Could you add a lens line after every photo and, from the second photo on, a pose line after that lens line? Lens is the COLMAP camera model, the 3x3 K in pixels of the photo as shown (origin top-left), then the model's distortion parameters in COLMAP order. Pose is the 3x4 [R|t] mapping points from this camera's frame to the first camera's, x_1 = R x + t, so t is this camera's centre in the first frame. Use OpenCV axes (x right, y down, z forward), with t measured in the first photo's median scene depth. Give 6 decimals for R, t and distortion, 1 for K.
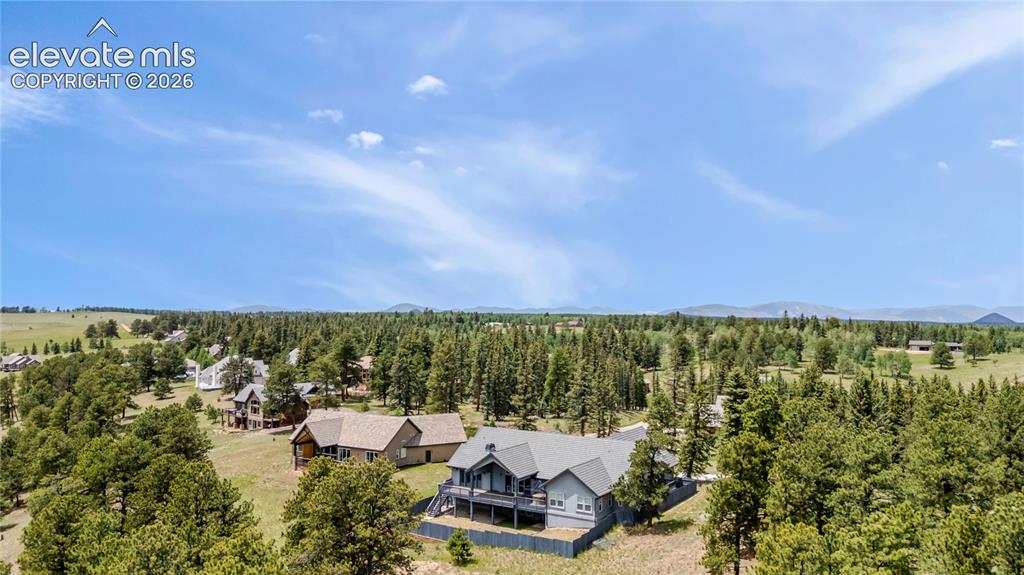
lens RADIAL K [[744.5, 0, 512.0], [0, 744.5, 287.5], [0, 0, 1]] dist [0.134045, -0.242783]
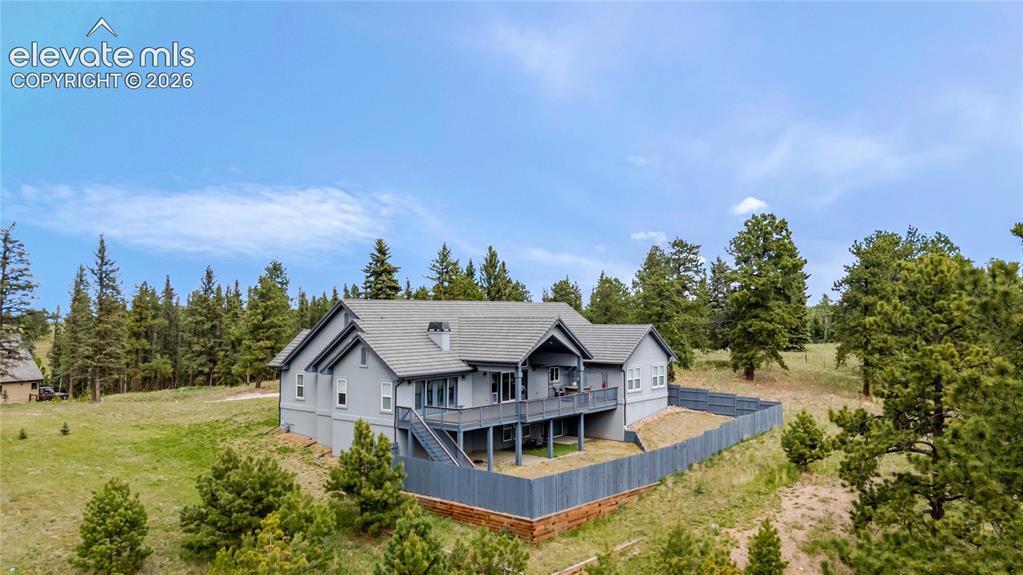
lens RADIAL K [[750.1, 0, 511.5], [0, 750.1, 287.5], [0, 0, 1]] dist [0.092052, -0.097880]
pose [[0.127088, 0.029177, 0.991462, -0.553126], [-0.044547, 0.998727, -0.023681, 0.215901], [-0.990891, -0.041157, 0.128226, 0.980003]]
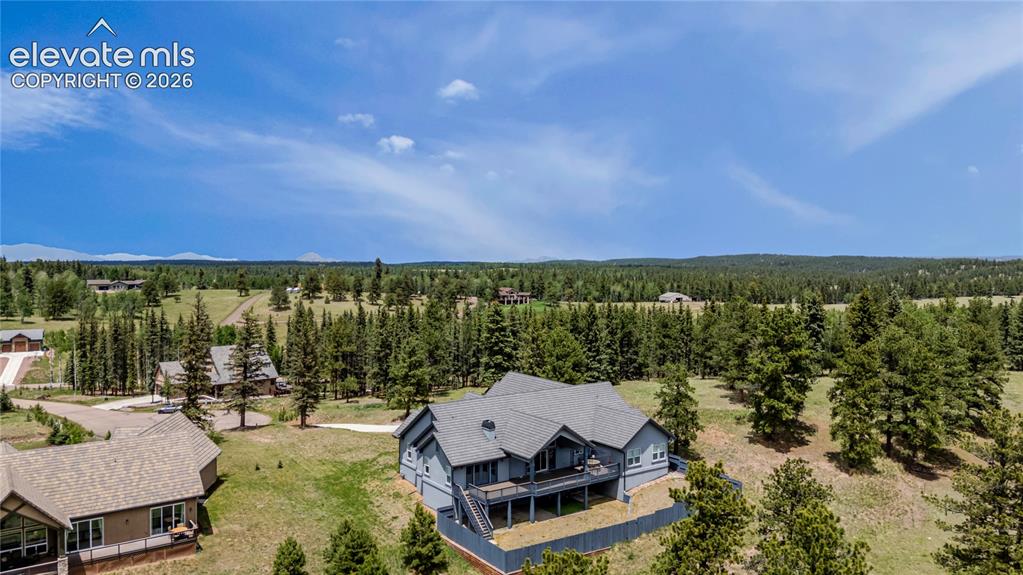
lens RADIAL K [[750.1, 0, 511.5], [0, 750.1, 287.5], [0, 0, 1]] dist [0.092052, -0.097880]
pose [[0.379327, -0.038759, 0.924450, -0.768566], [-0.034875, 0.997813, 0.056145, 0.038208], [-0.924605, -0.053537, 0.377146, 0.775426]]
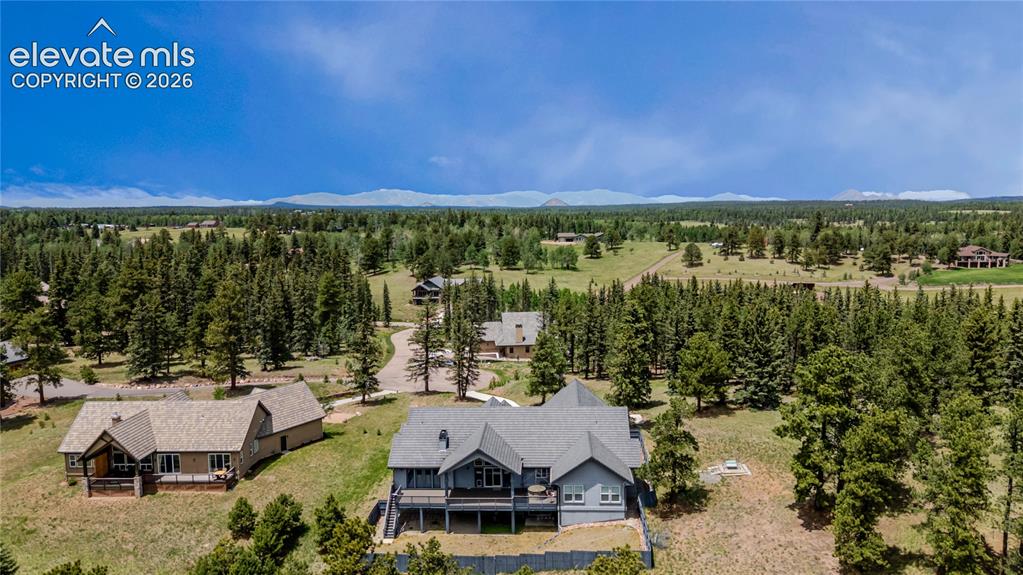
lens RADIAL K [[750.1, 0, 511.5], [0, 750.1, 287.5], [0, 0, 1]] dist [0.092052, -0.097880]
pose [[0.873945, -0.072932, 0.480522, -0.372367], [0.001994, 0.989207, 0.146511, -0.065589], [-0.486021, -0.127084, 0.864658, 0.319936]]
